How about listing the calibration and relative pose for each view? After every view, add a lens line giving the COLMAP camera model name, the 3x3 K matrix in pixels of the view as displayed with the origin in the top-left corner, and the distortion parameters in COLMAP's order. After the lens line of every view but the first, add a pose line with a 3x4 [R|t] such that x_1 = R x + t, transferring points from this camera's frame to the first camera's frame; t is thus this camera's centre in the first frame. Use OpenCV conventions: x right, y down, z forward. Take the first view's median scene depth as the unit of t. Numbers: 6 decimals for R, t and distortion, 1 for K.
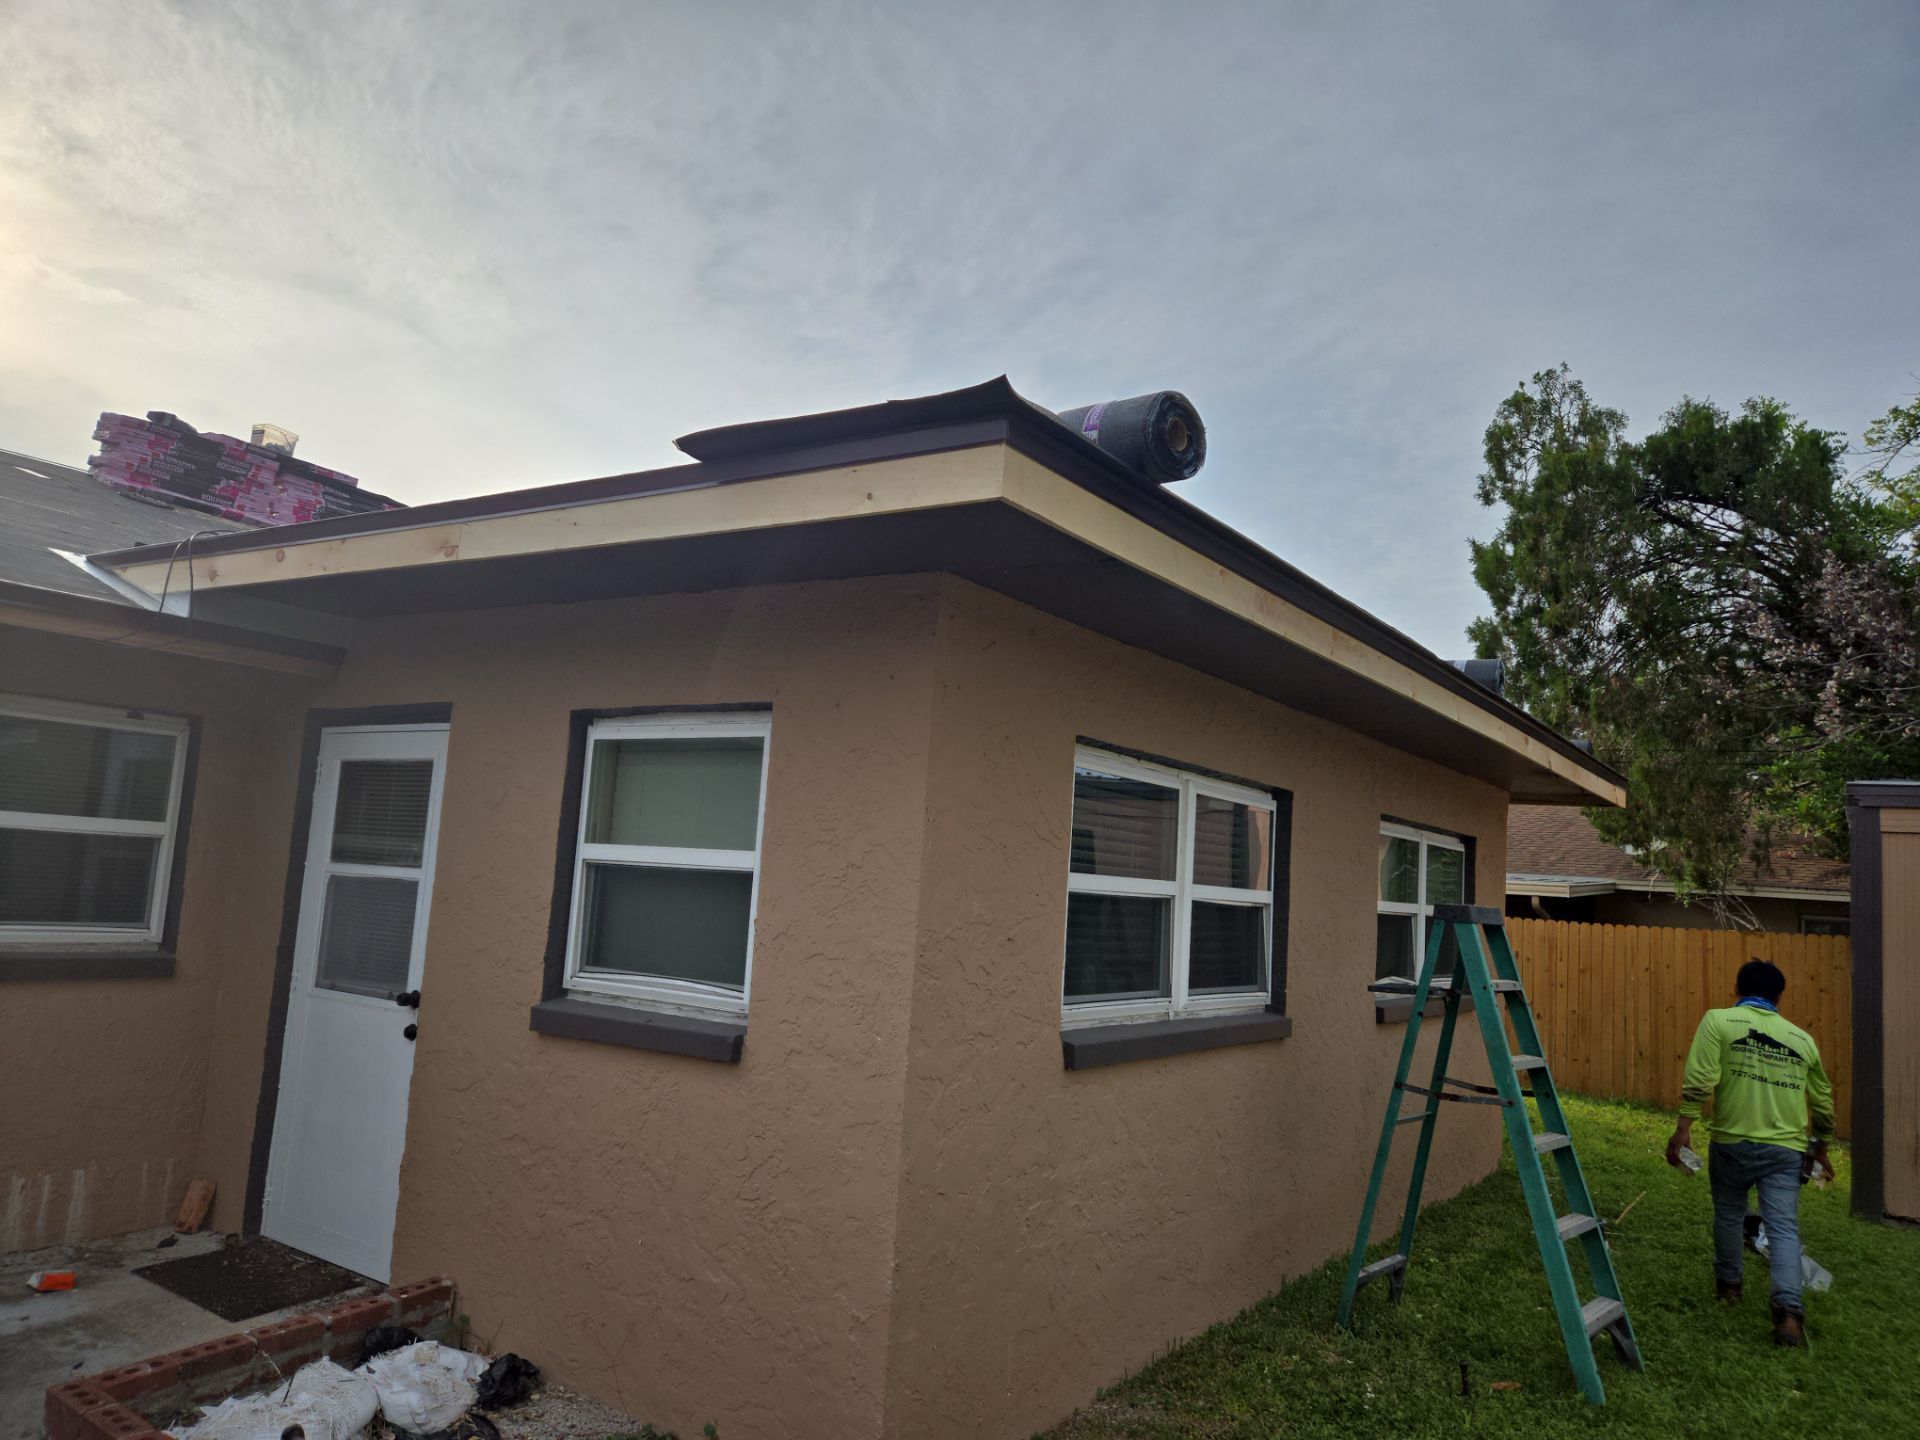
lens RADIAL K [[1306.0, 0, 982.5], [0, 1306.0, 720.1], [0, 0, 1]] dist [0.043818, -0.000041]
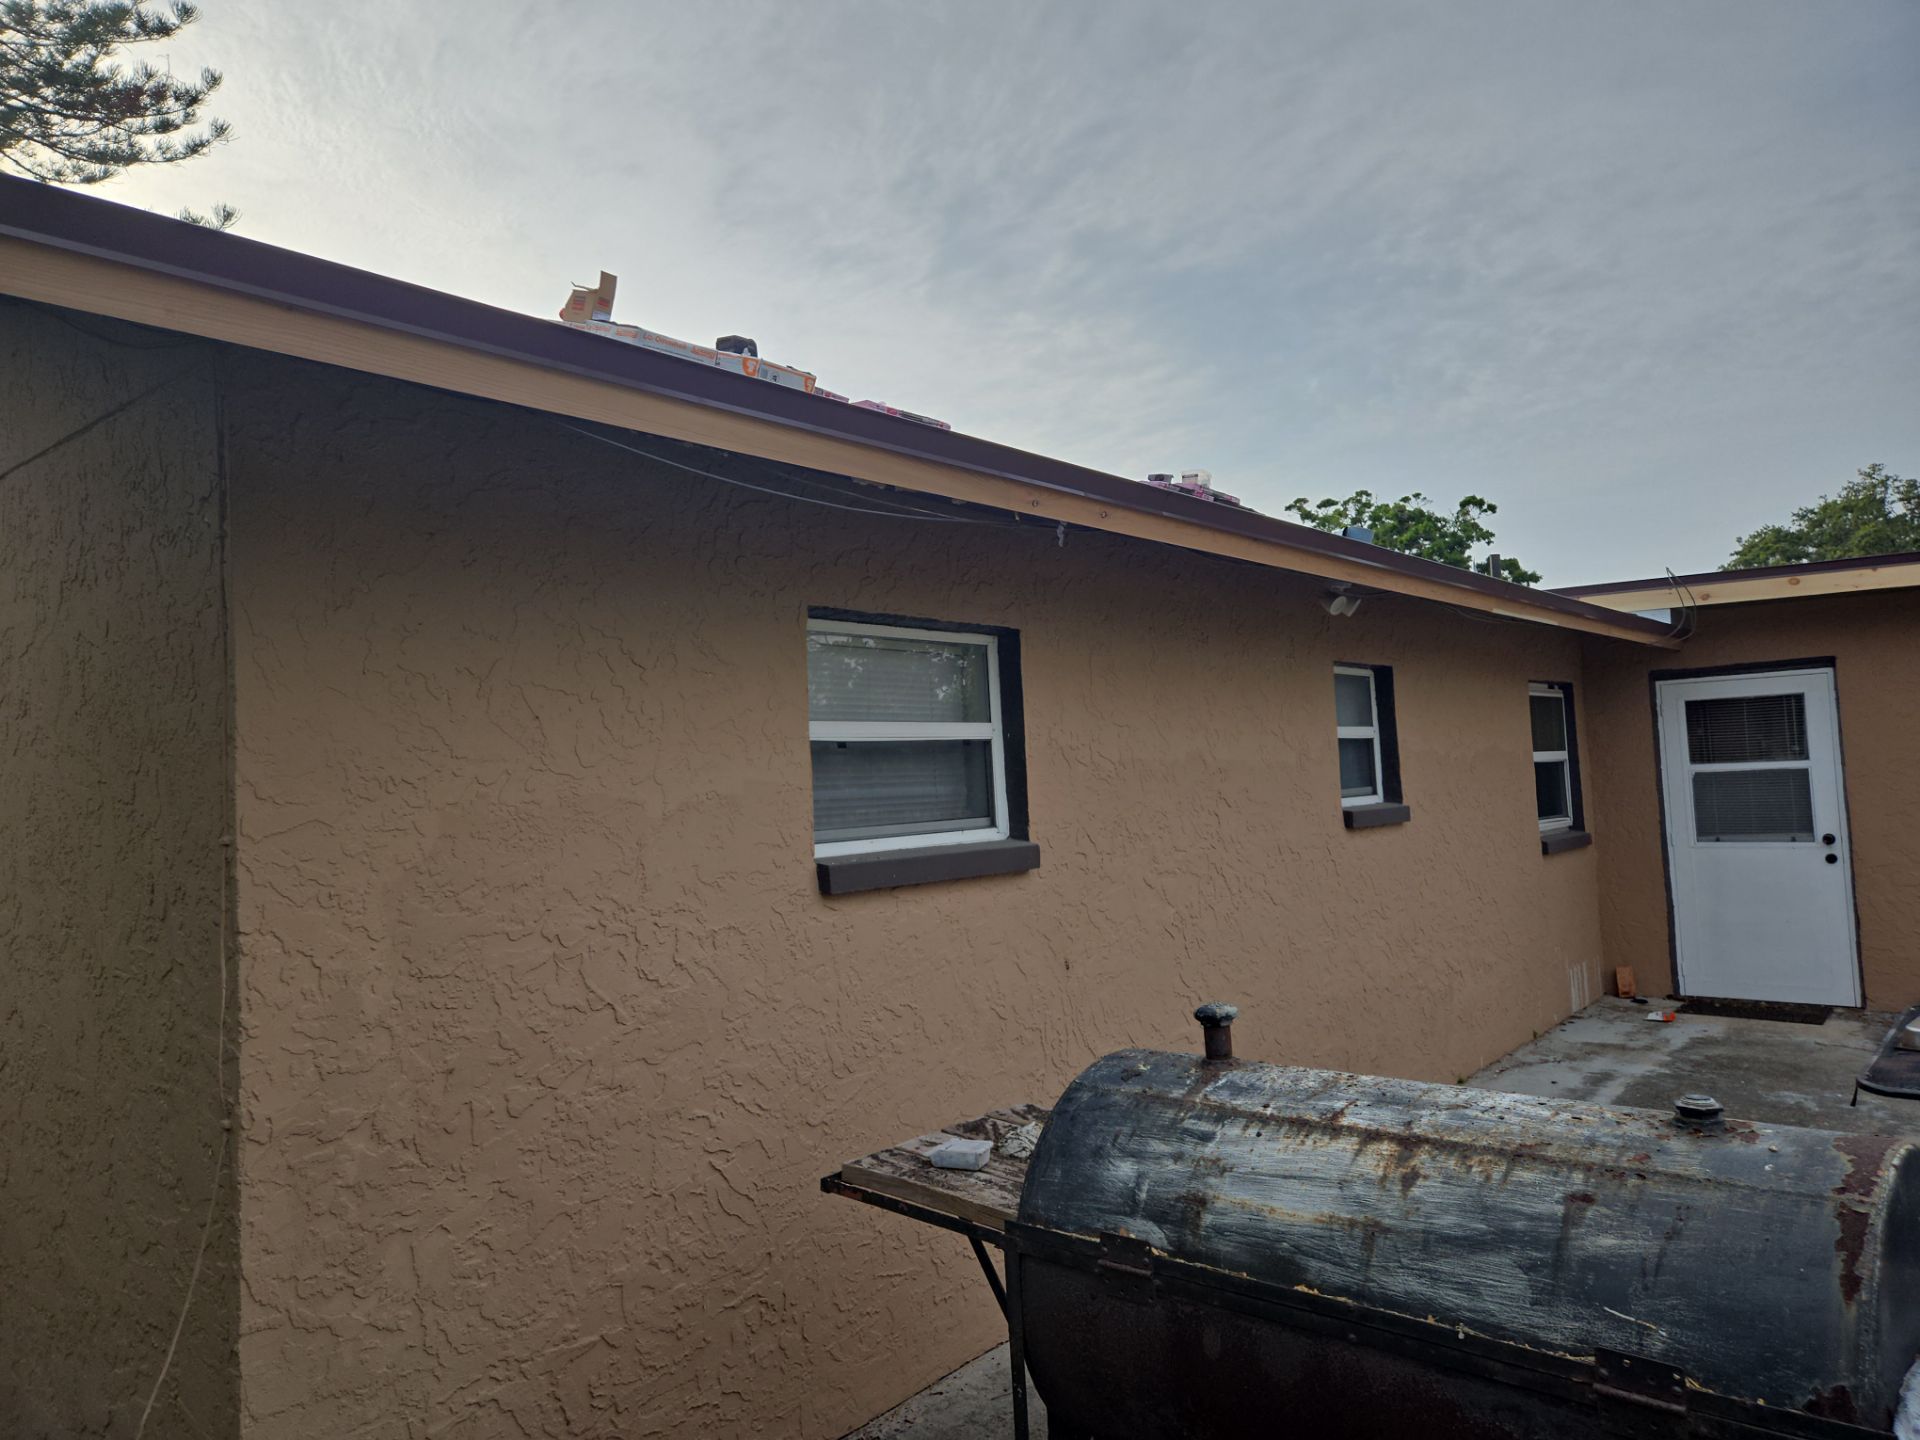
lens RADIAL K [[1279.1, 0, 935.7], [0, 1279.1, 713.6], [0, 0, 1]] dist [0.084128, -0.070663]
pose [[0.987383, -0.110100, -0.113810, -1.201395], [0.118106, 0.990795, 0.066150, -0.164530], [0.105480, -0.078757, 0.991298, -0.653306]]
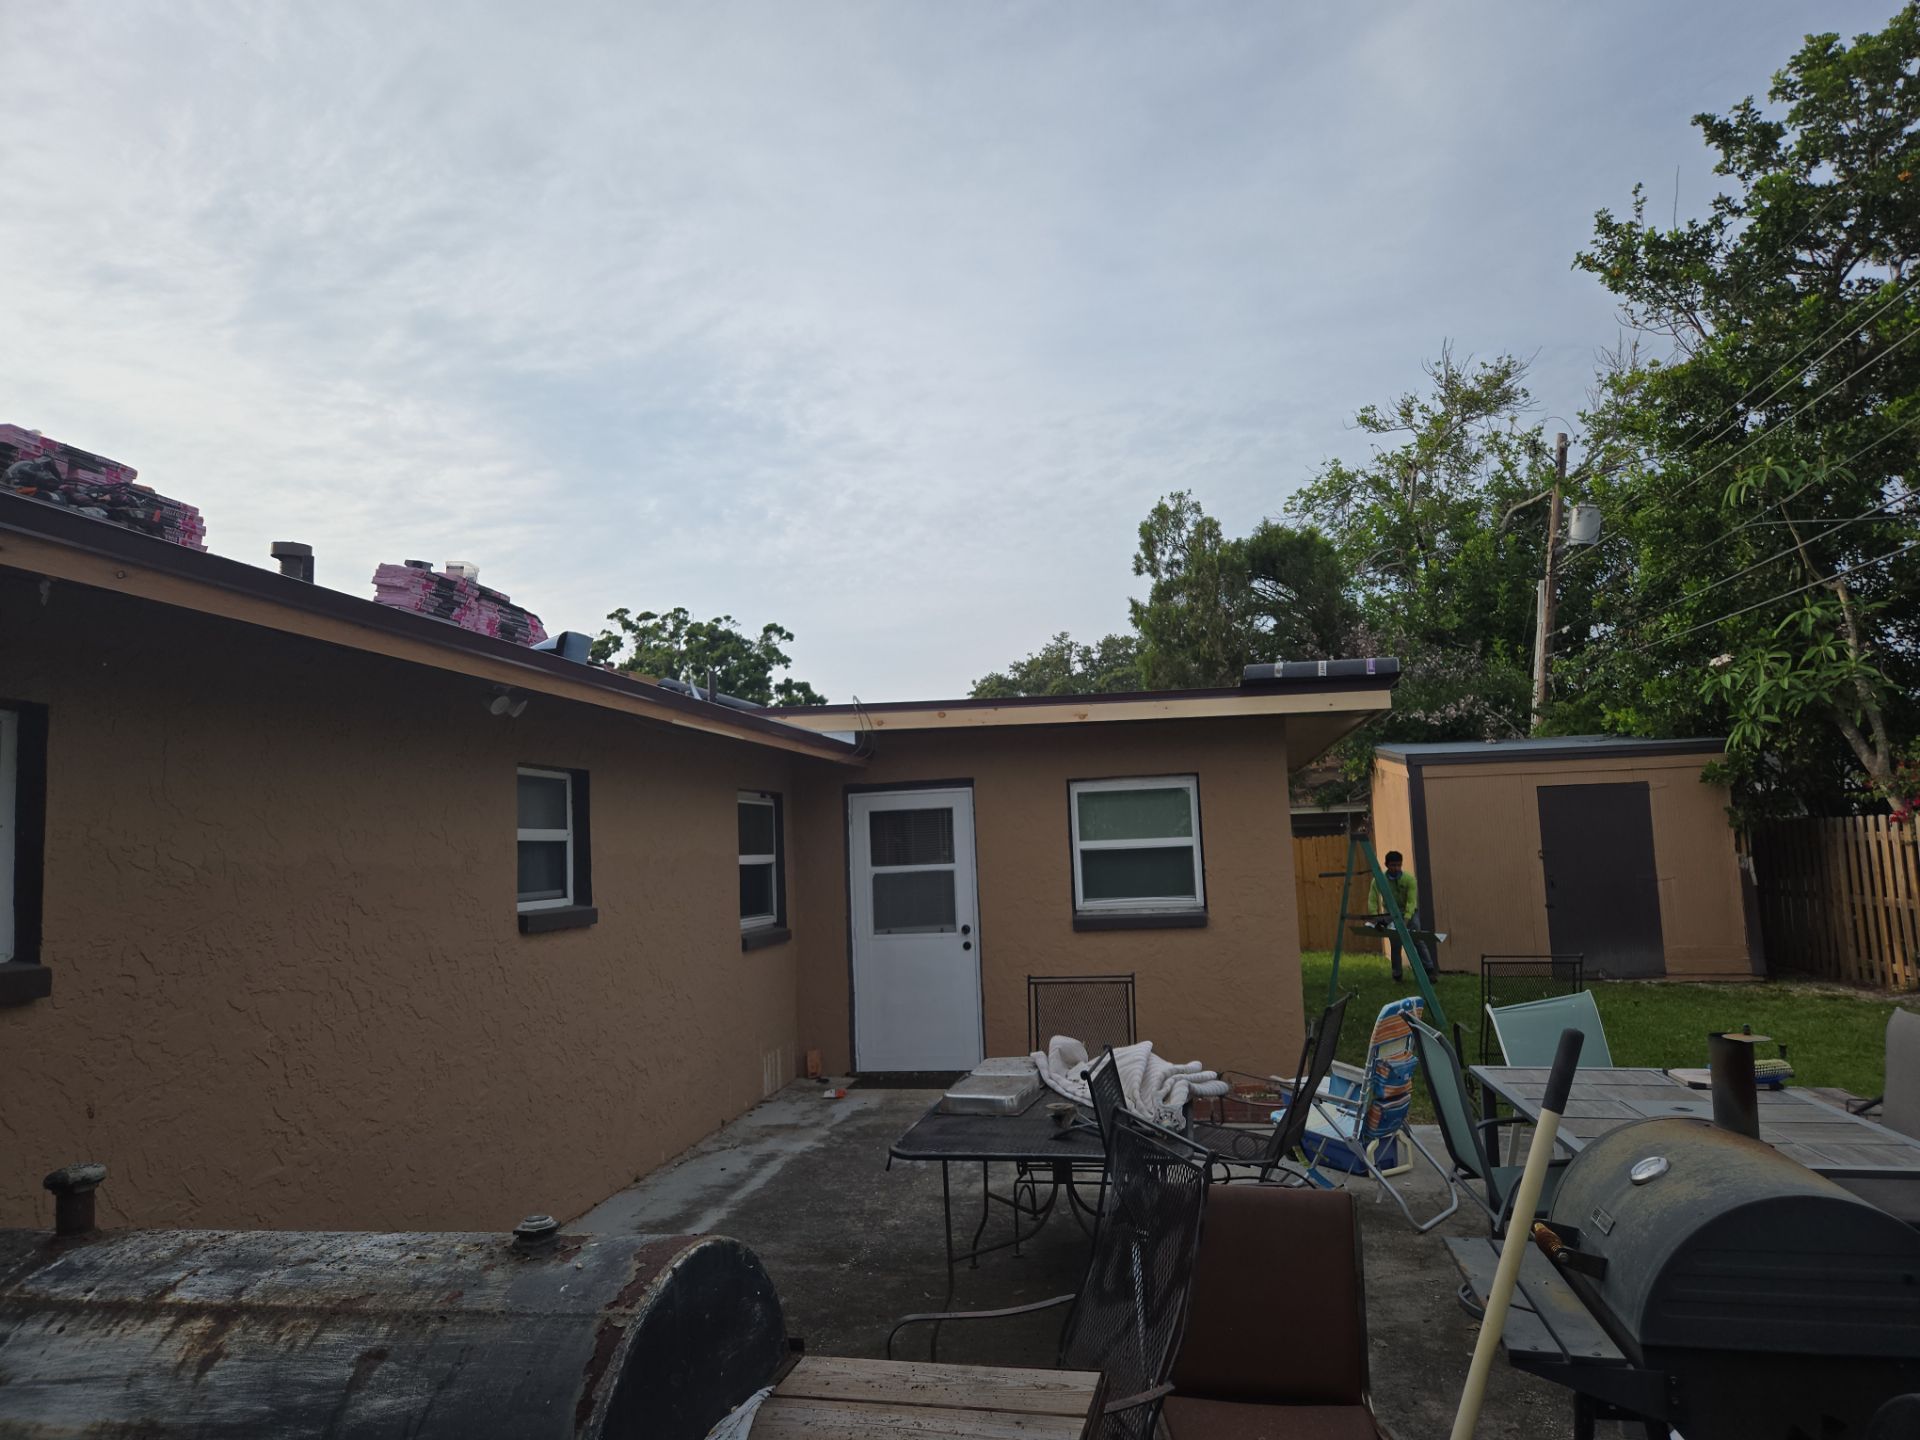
lens RADIAL K [[1243.8, 0, 960.0], [0, 1243.8, 732.2], [0, 0, 1]] dist [0.054213, -0.036836]
pose [[0.914240, -0.058860, 0.400875, -1.060677], [0.045263, 0.998036, 0.043312, -0.149311], [-0.402637, -0.021453, 0.915109, -0.634381]]
